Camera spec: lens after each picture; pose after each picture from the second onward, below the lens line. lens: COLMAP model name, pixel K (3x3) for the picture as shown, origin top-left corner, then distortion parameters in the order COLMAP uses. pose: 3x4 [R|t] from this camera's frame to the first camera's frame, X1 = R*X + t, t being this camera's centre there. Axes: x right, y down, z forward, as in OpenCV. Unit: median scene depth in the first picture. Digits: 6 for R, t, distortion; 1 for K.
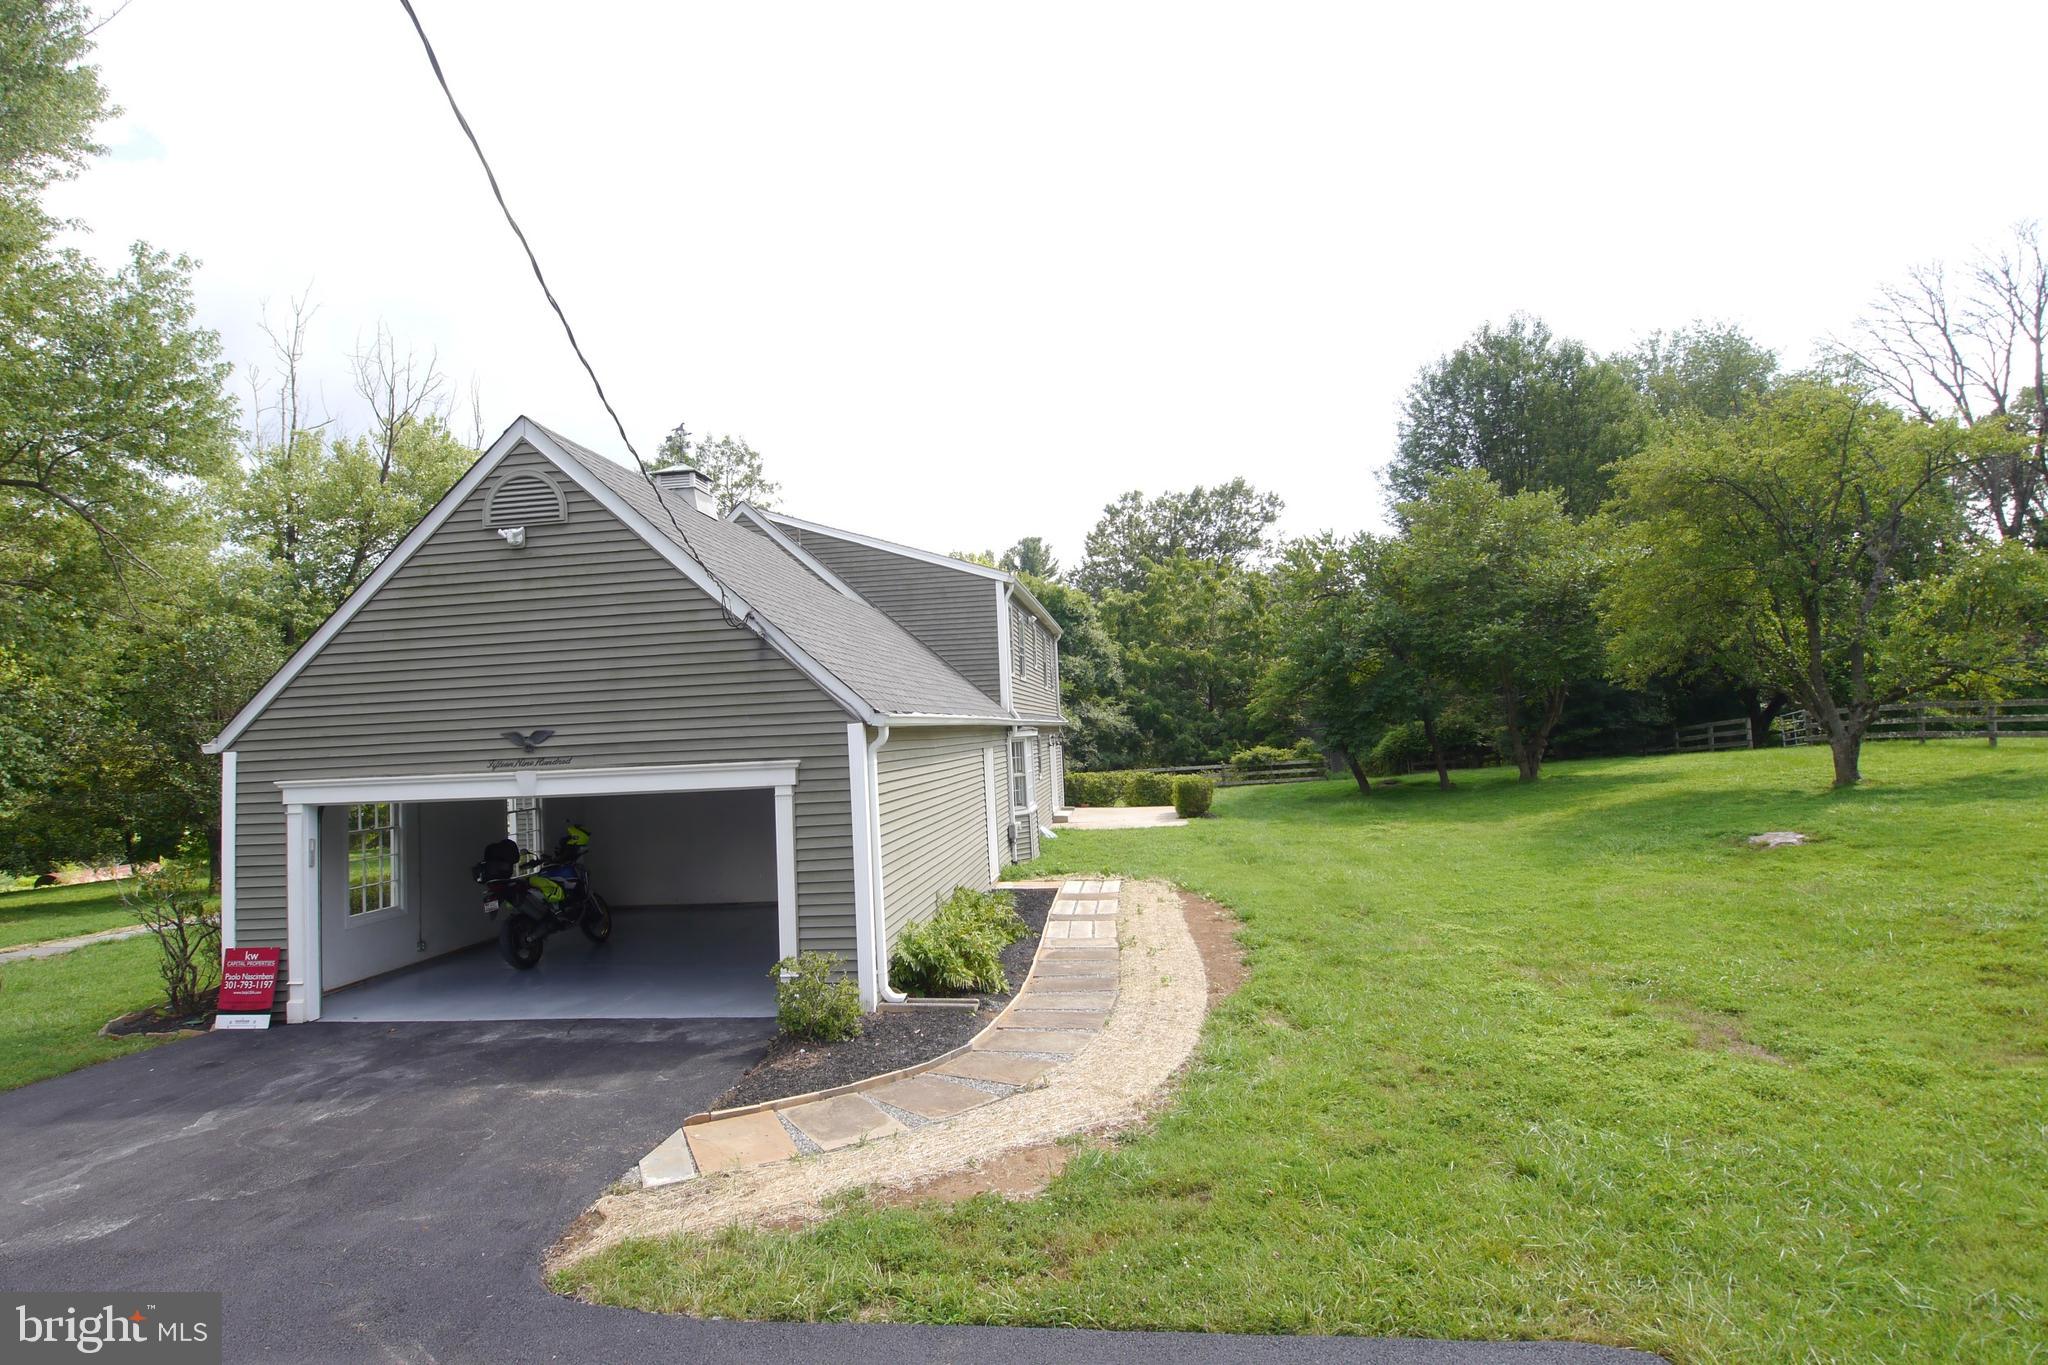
lens RADIAL K [[1073.0, 0, 1011.6], [0, 1073.0, 677.0], [0, 0, 1]] dist [-0.003783, -0.007240]
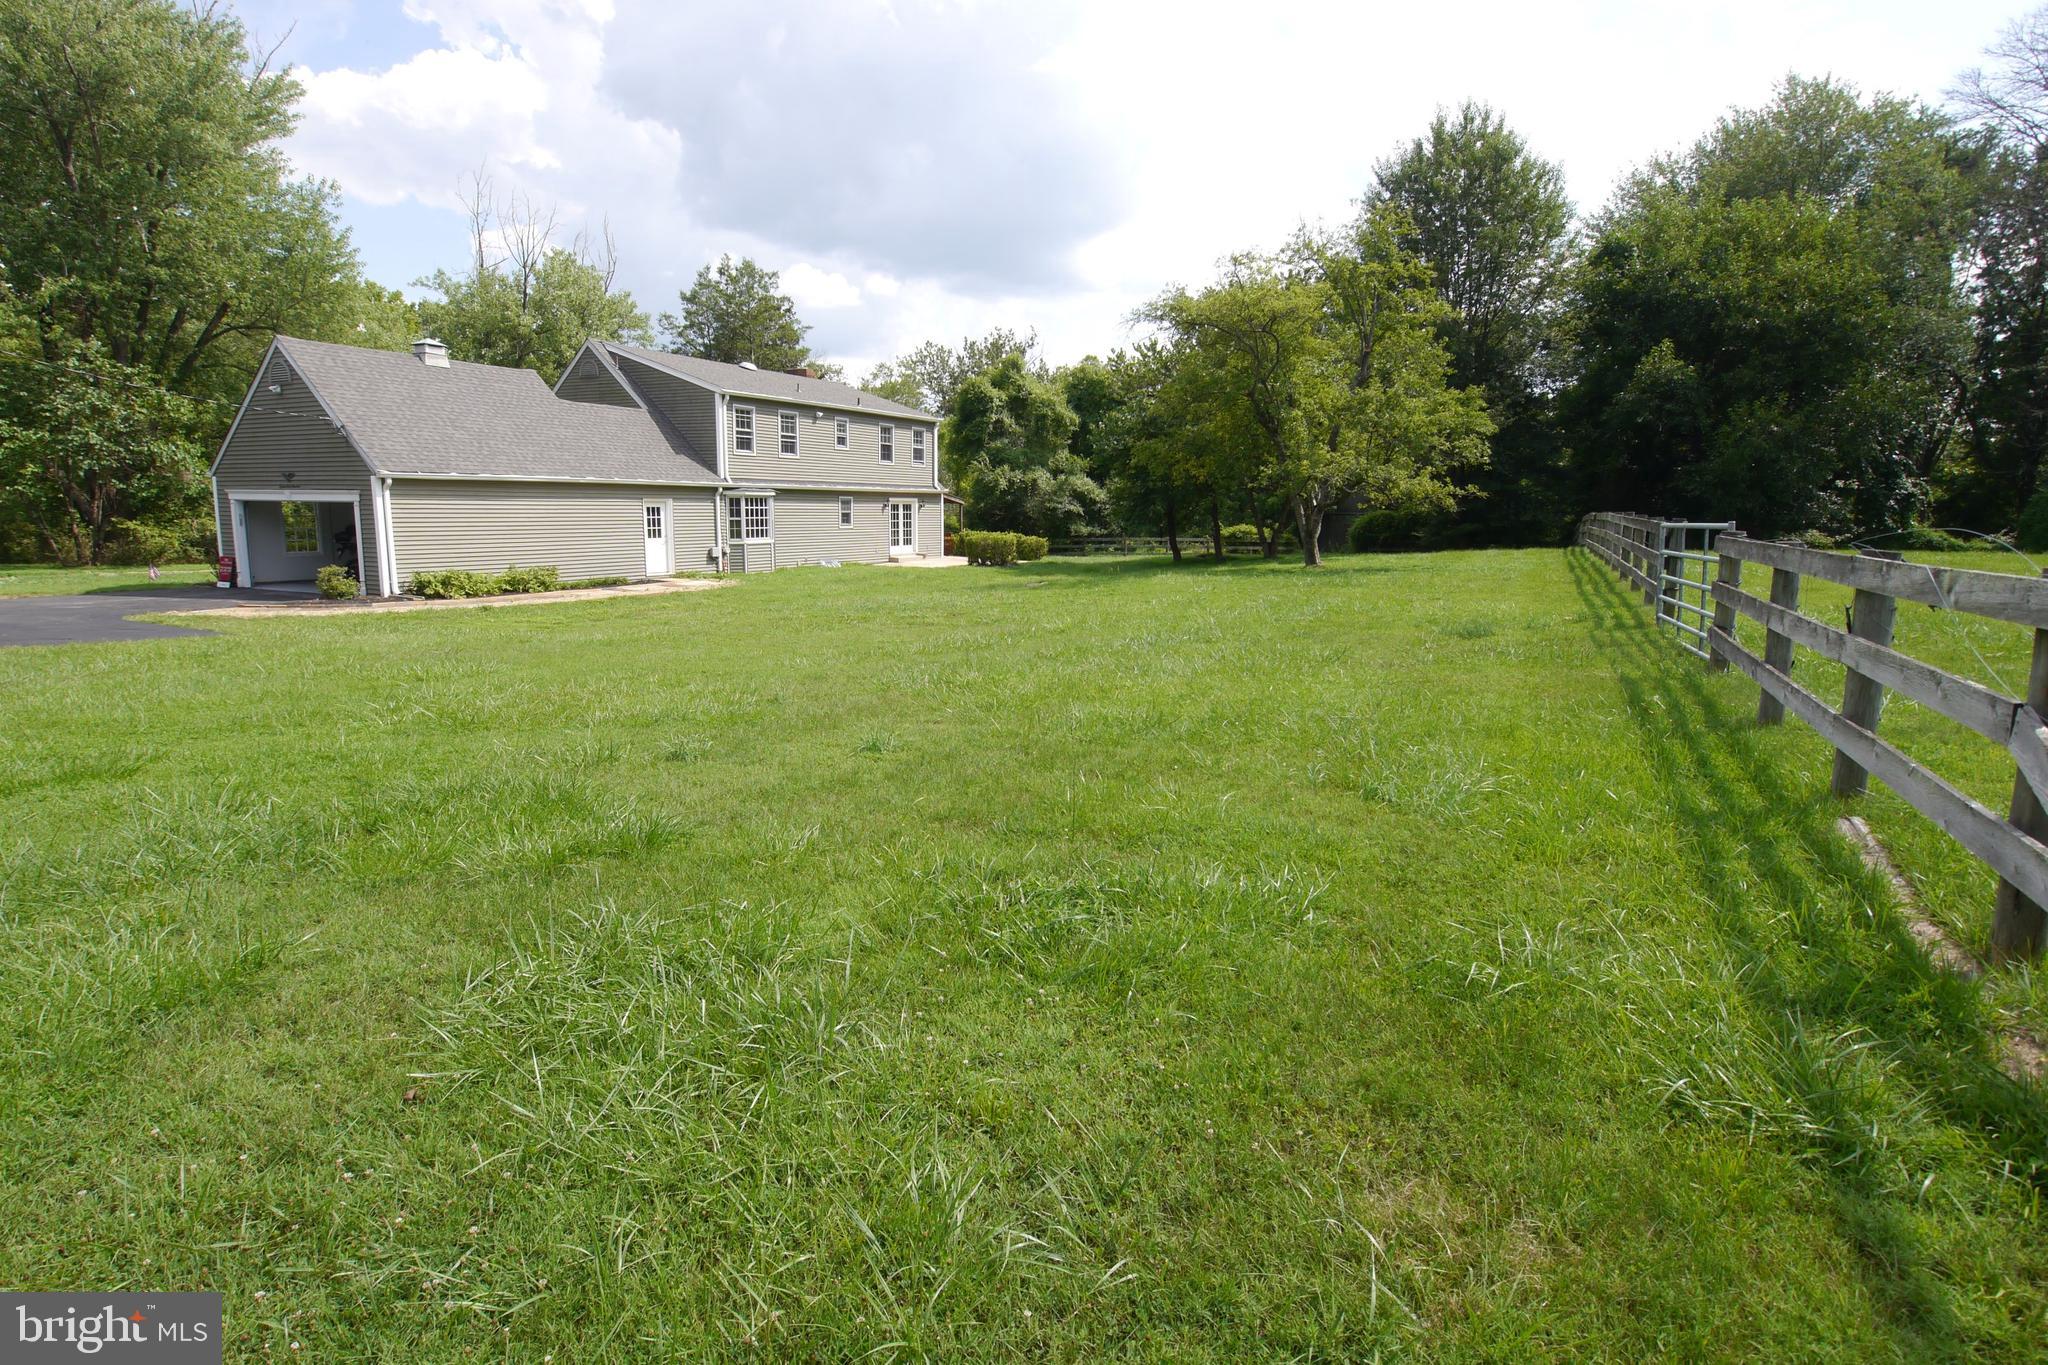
lens RADIAL K [[1073.0, 0, 1012.5], [0, 1073.0, 687.5], [0, 0, 1]] dist [-0.003783, -0.007240]
pose [[0.936507, 0.109741, -0.333033, 0.617859], [-0.033901, 0.973652, 0.225507, -0.023478], [0.349005, -0.199899, 0.915552, -0.240442]]
